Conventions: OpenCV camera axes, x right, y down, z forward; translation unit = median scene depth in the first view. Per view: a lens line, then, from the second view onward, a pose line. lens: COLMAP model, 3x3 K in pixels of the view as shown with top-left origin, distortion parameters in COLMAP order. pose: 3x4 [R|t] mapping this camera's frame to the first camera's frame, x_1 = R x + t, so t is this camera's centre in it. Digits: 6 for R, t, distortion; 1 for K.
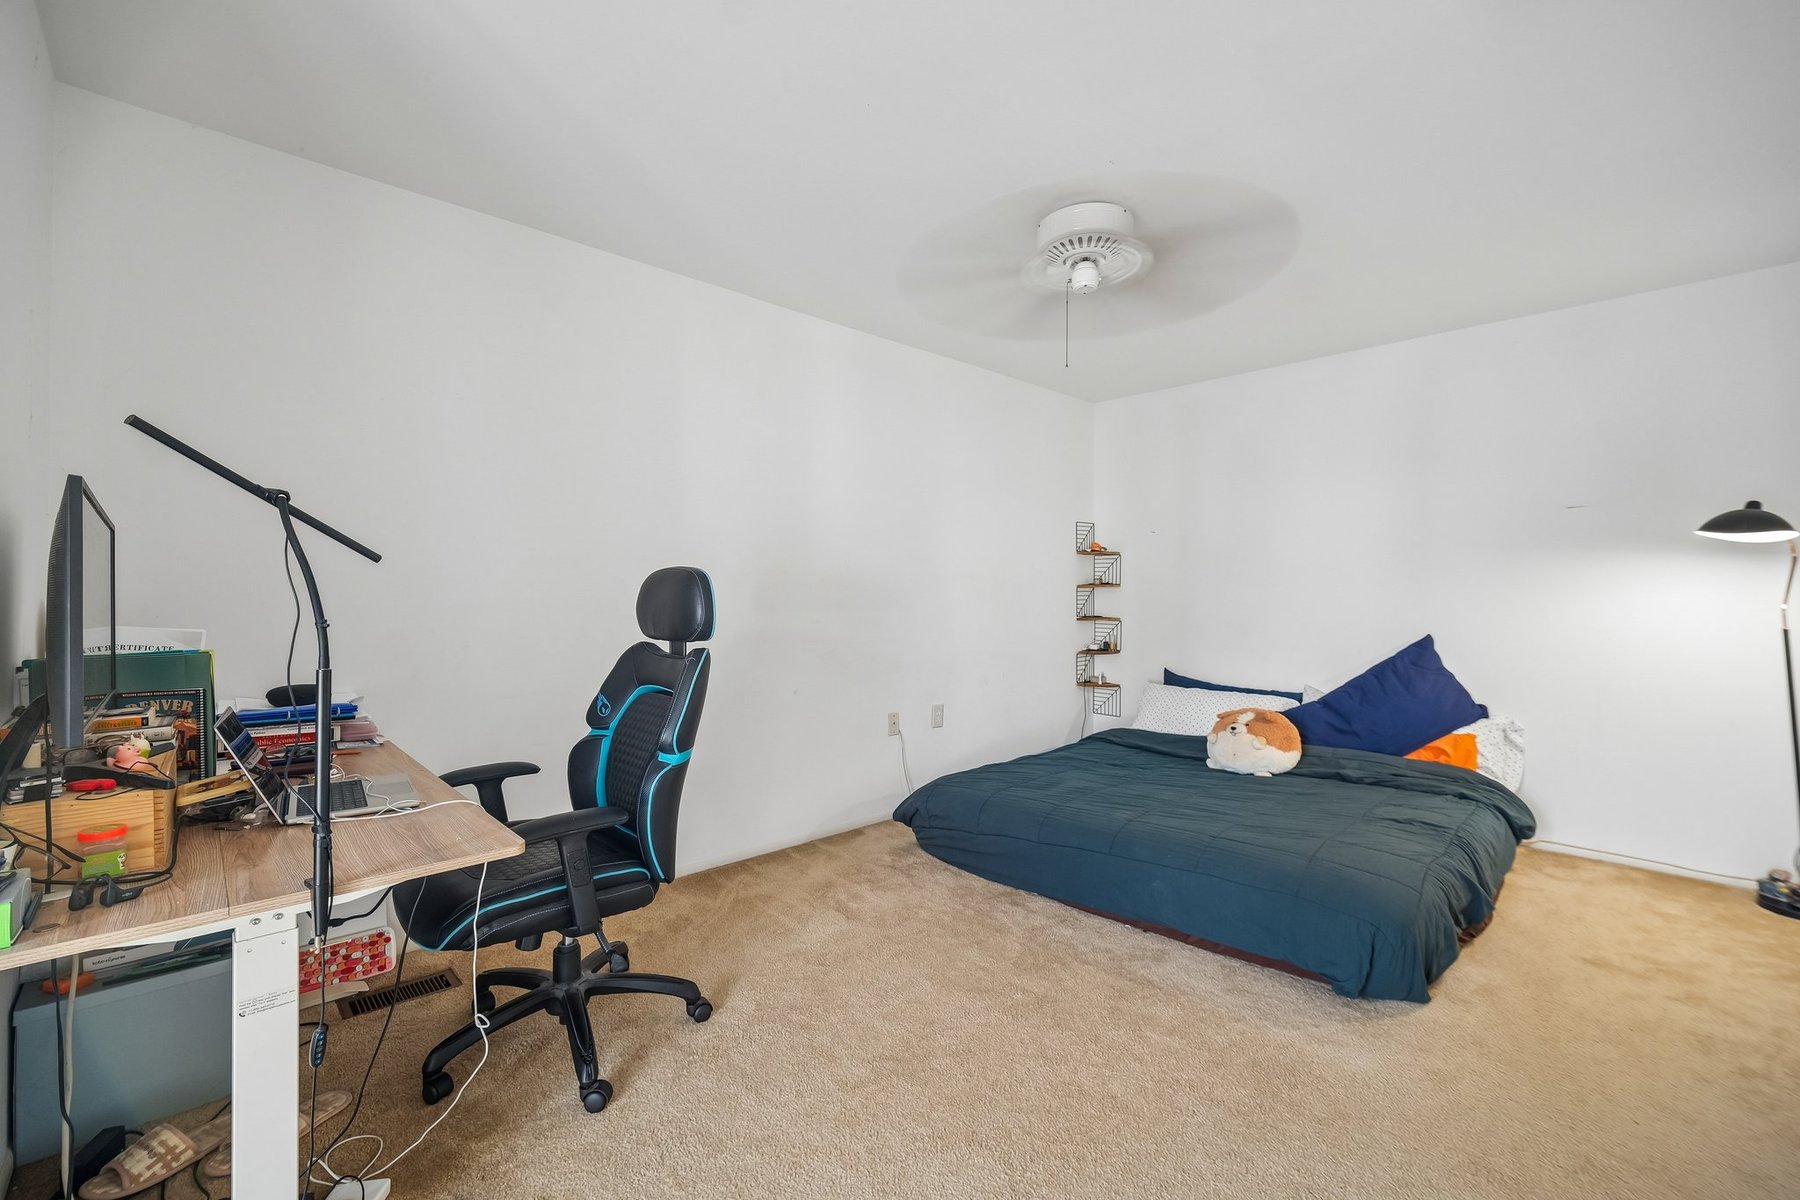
lens RADIAL K [[752.0, 0, 903.1], [0, 752.0, 592.8], [0, 0, 1]] dist [0.026964, -0.016224]
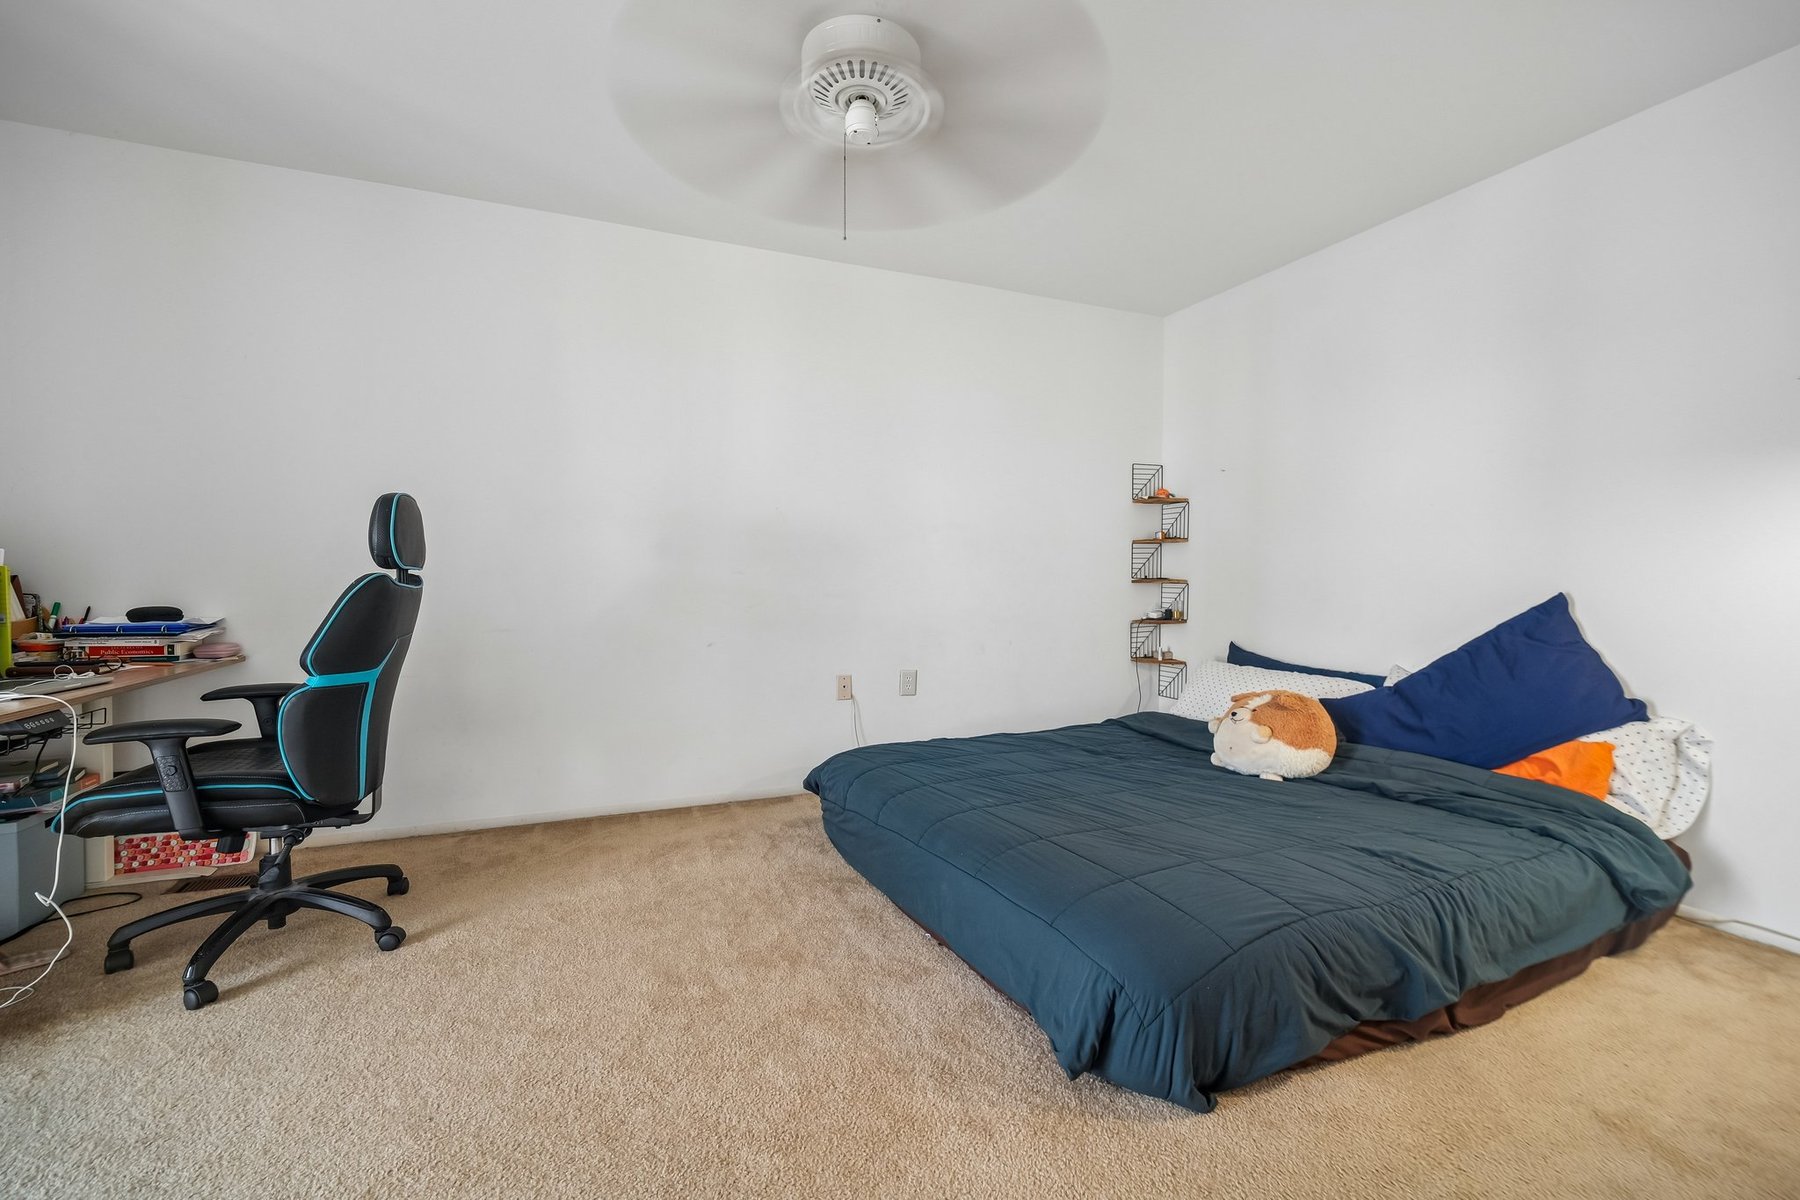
lens RADIAL K [[752.0, 0, 903.1], [0, 752.0, 592.8], [0, 0, 1]] dist [0.026964, -0.016224]
pose [[0.940202, 0.009181, -0.340493, 0.380203], [-0.002543, 0.999798, 0.019937, 0.043671], [0.340607, -0.017879, 0.940036, 0.176703]]
